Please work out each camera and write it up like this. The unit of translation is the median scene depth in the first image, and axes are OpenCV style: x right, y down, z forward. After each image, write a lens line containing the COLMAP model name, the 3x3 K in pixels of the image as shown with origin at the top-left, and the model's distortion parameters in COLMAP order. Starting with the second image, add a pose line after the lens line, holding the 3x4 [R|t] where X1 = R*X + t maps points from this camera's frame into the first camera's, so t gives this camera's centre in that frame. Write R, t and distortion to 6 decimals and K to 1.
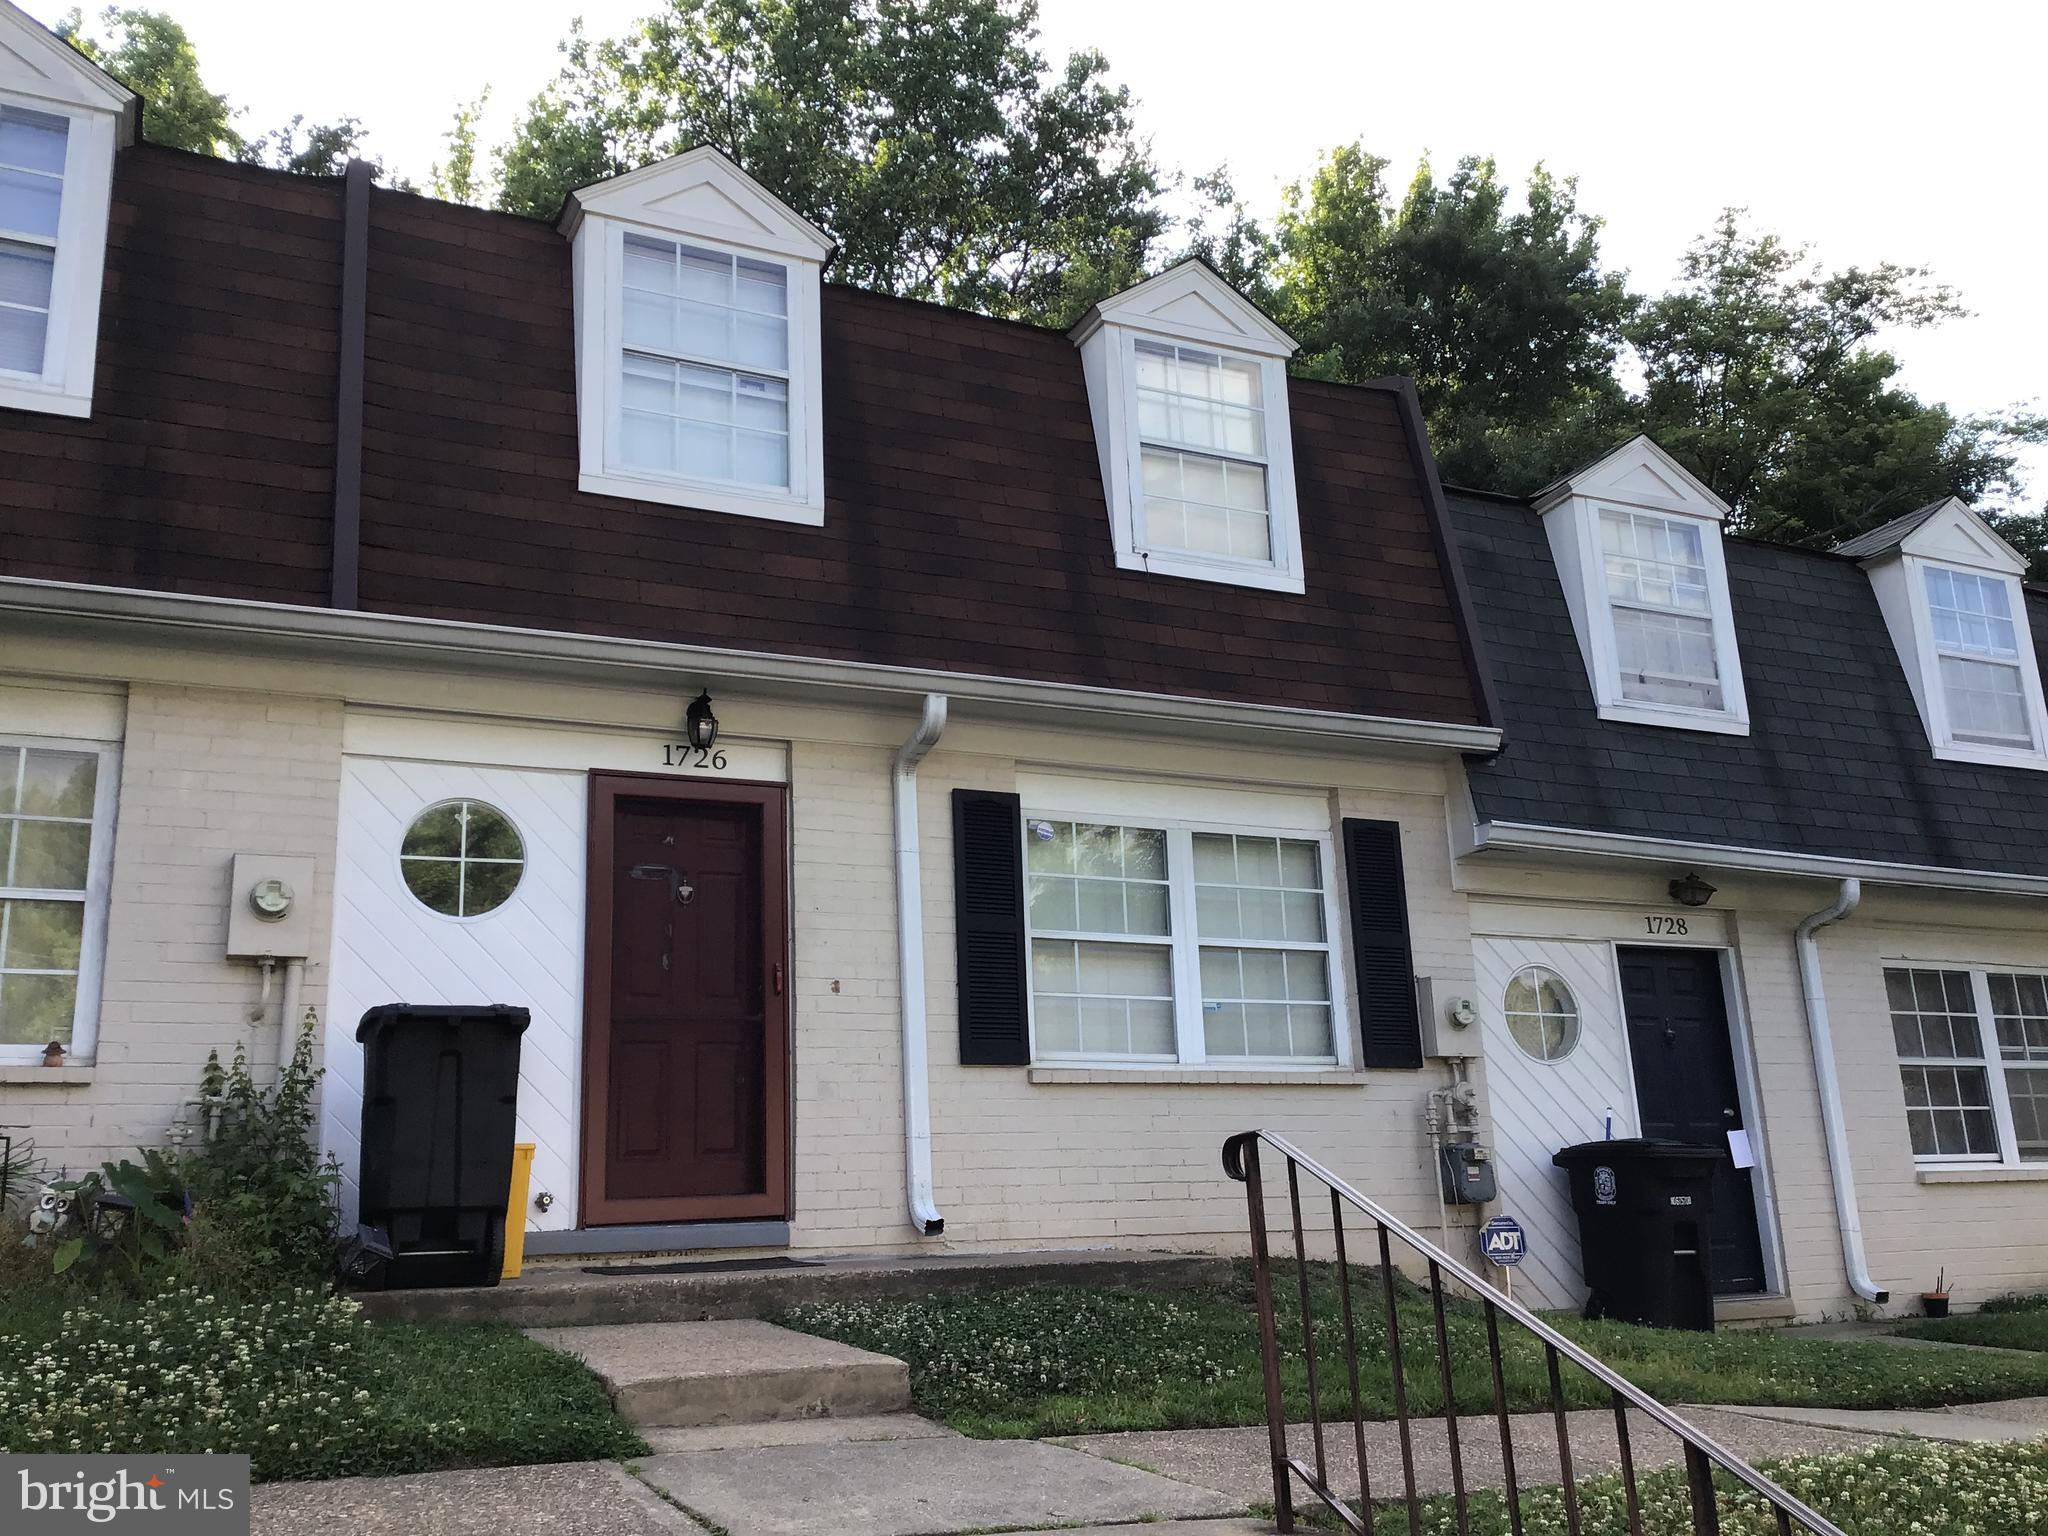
lens RADIAL K [[1832.2, 0, 1074.5], [0, 1832.2, 711.4], [0, 0, 1]] dist [0.088262, -0.141493]
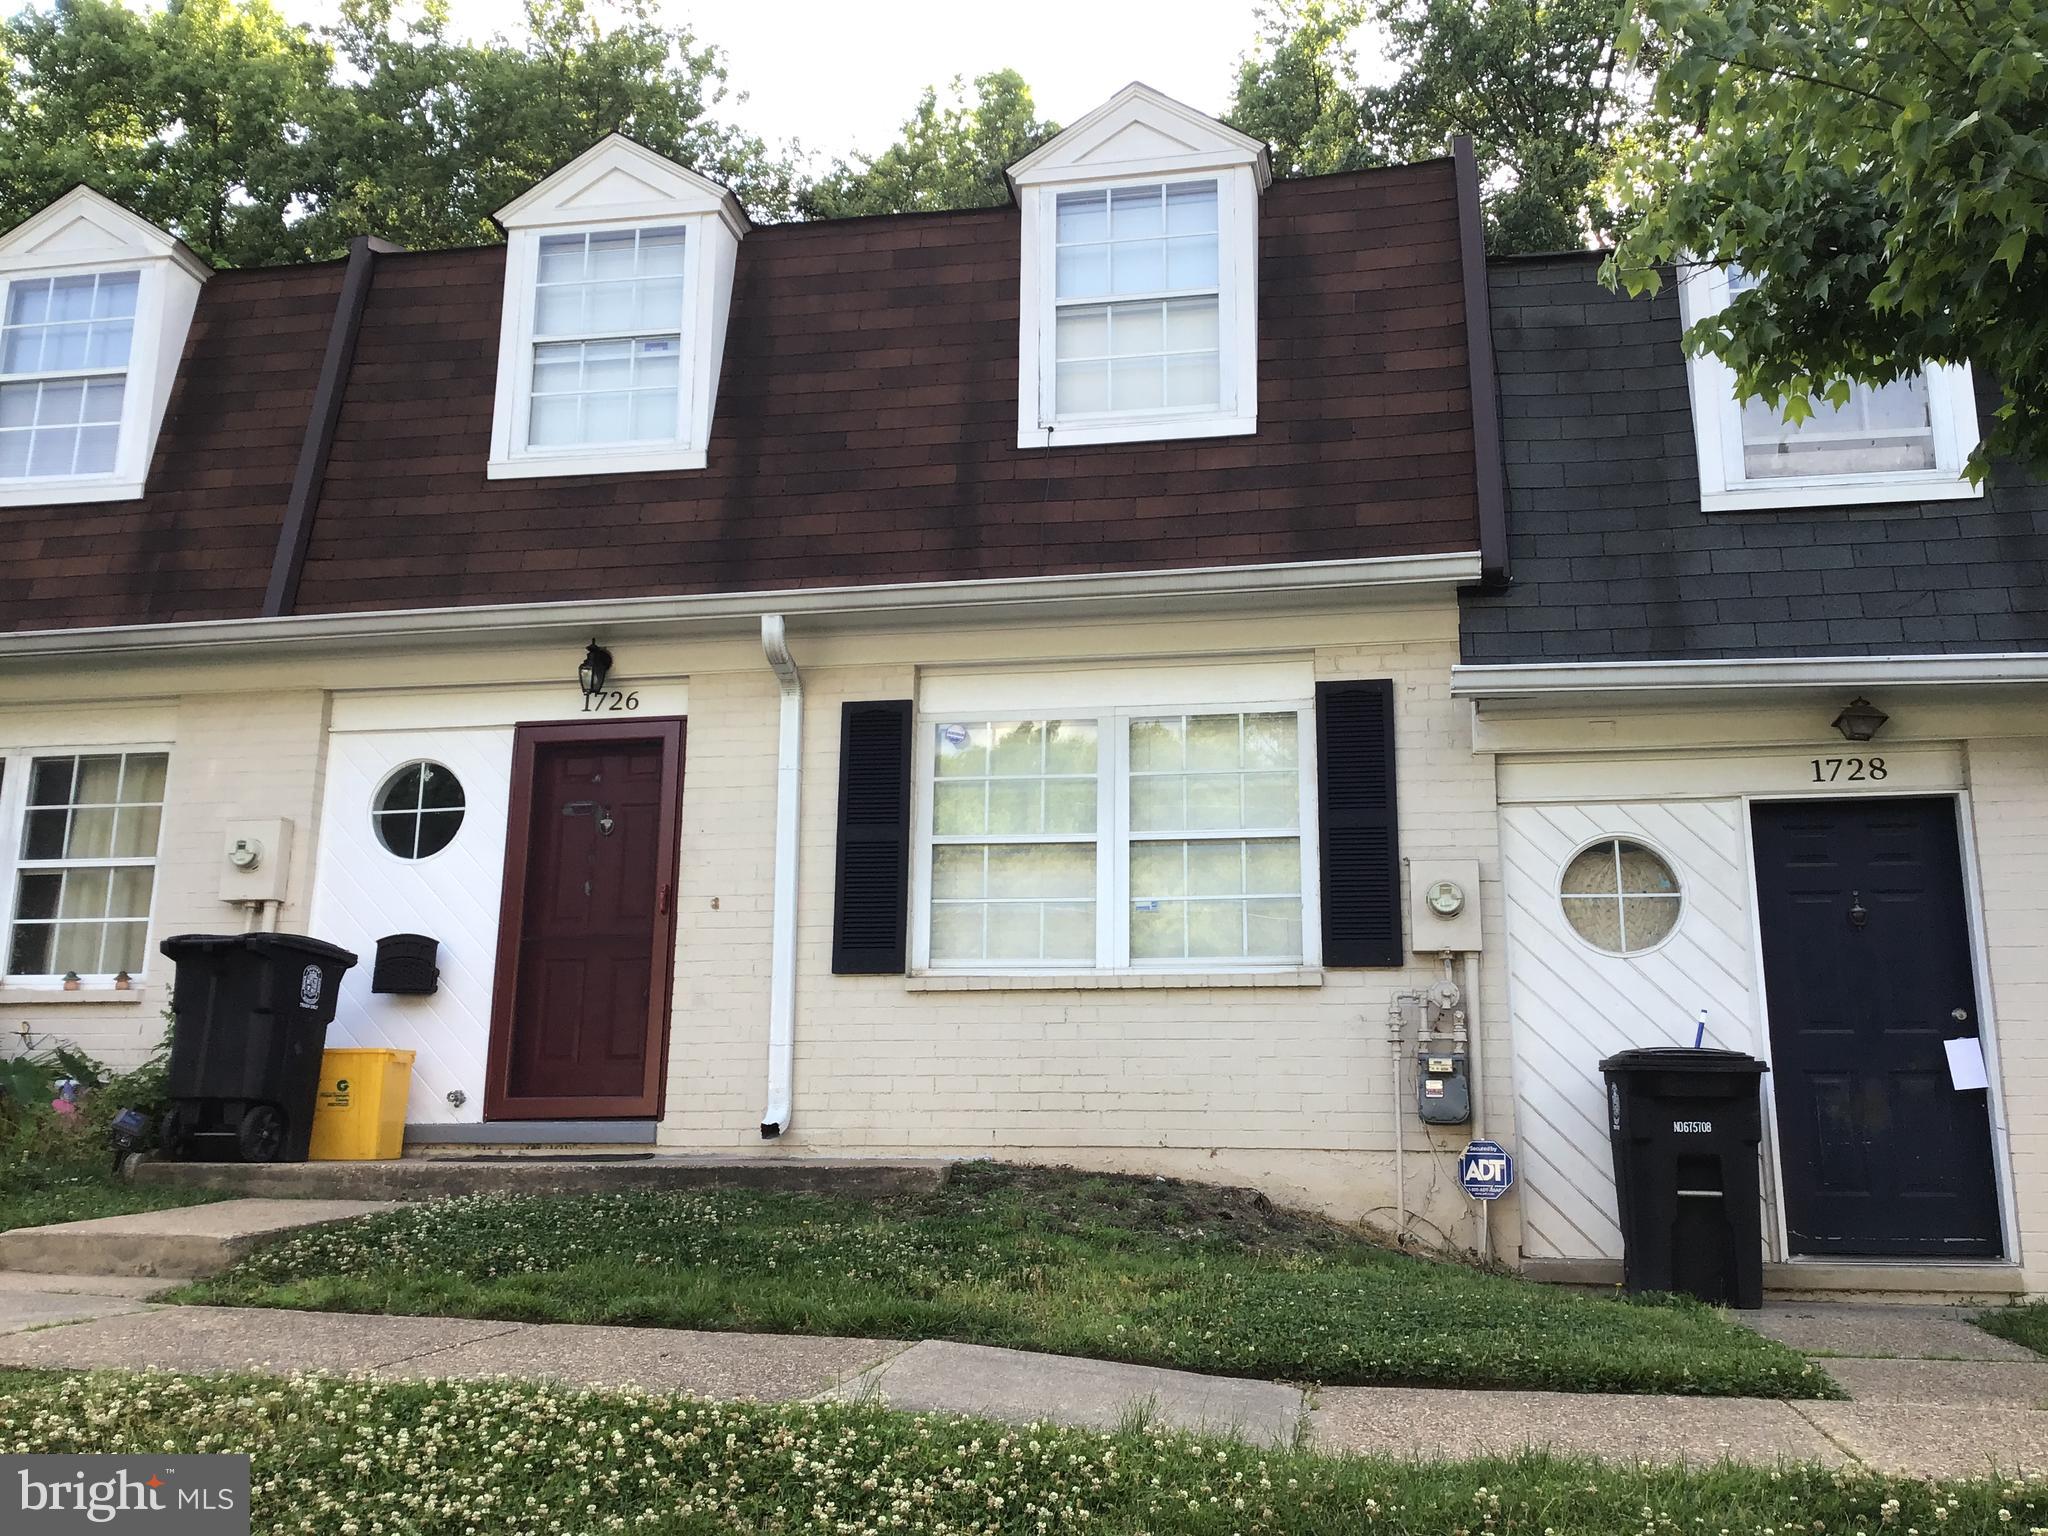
lens RADIAL K [[1832.2, 0, 1100.3], [0, 1832.2, 735.6], [0, 0, 1]] dist [0.088262, -0.141493]
pose [[0.803592, -0.100151, -0.586694, 0.614139], [0.128597, 0.991673, 0.006856, 0.068885], [0.581122, -0.080957, 0.809780, 0.258201]]
